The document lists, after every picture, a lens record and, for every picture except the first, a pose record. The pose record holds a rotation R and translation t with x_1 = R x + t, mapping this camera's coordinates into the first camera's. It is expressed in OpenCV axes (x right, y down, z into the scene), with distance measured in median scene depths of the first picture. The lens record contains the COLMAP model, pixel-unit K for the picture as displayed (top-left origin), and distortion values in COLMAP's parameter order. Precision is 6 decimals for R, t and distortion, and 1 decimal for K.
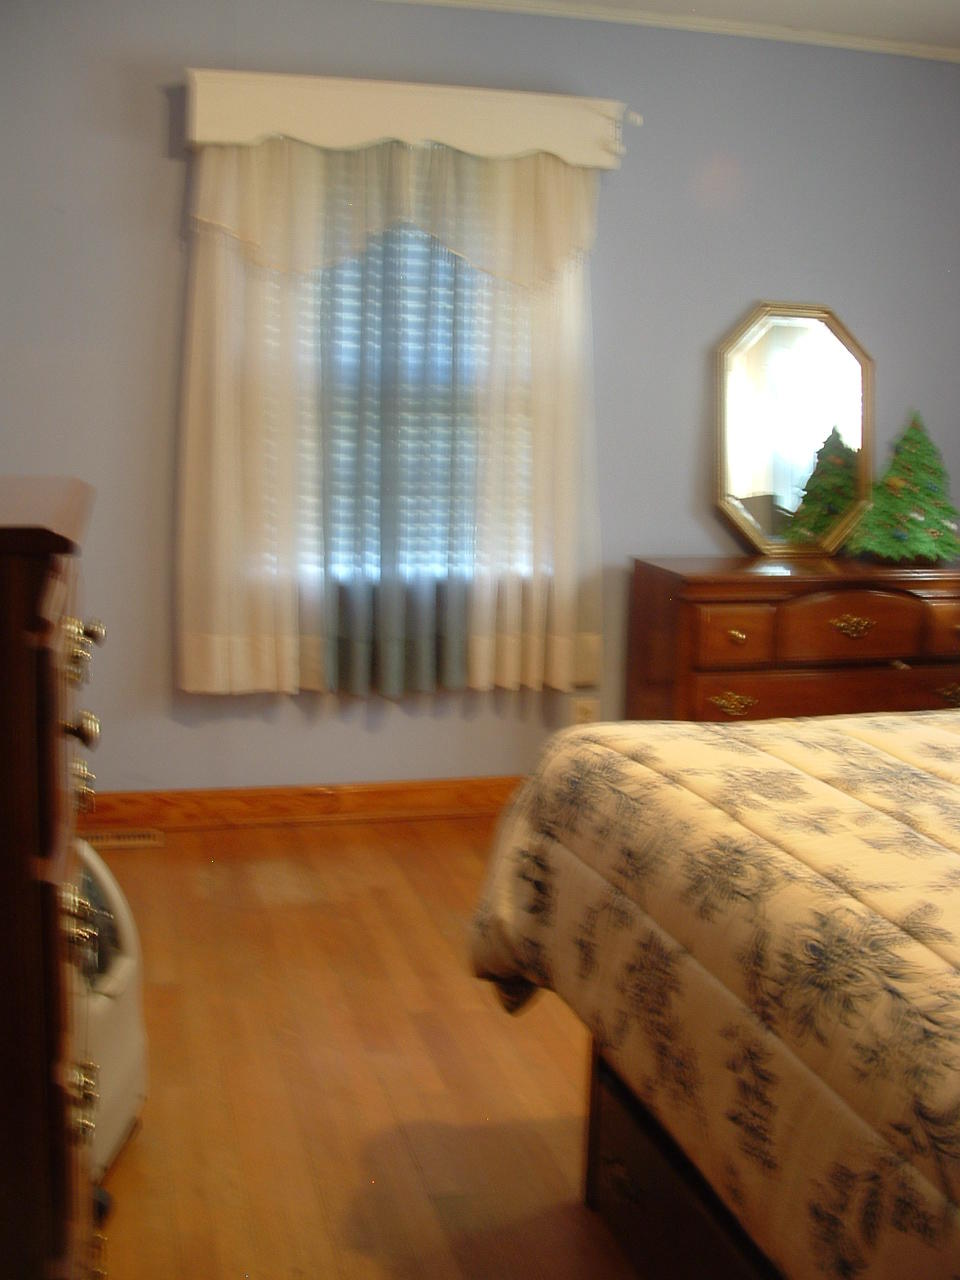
lens RADIAL K [[1494.4, 0, 480.0], [0, 1494.4, 640.0], [0, 0, 1]] dist [-0.248588, 0.274227]
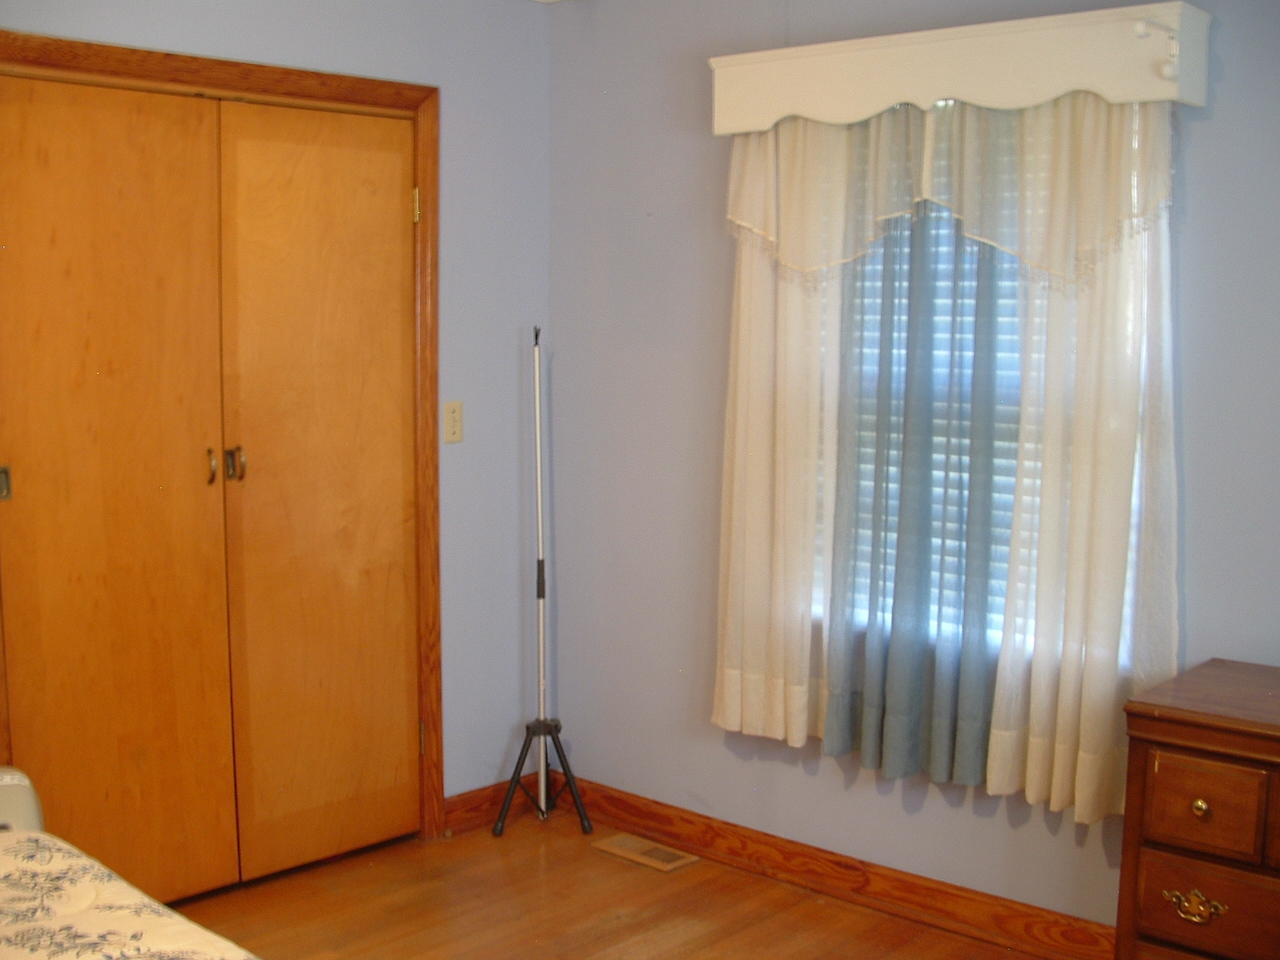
lens RADIAL K [[1465.8, 0, 640.0], [0, 1465.8, 425.9], [0, 0, 1]] dist [-0.135499, 0.058367]
pose [[0.556103, 0.043304, -0.829984, 0.531314], [-0.131736, 0.990610, -0.036581, -0.108147], [0.820607, 0.129681, 0.556586, 0.423963]]
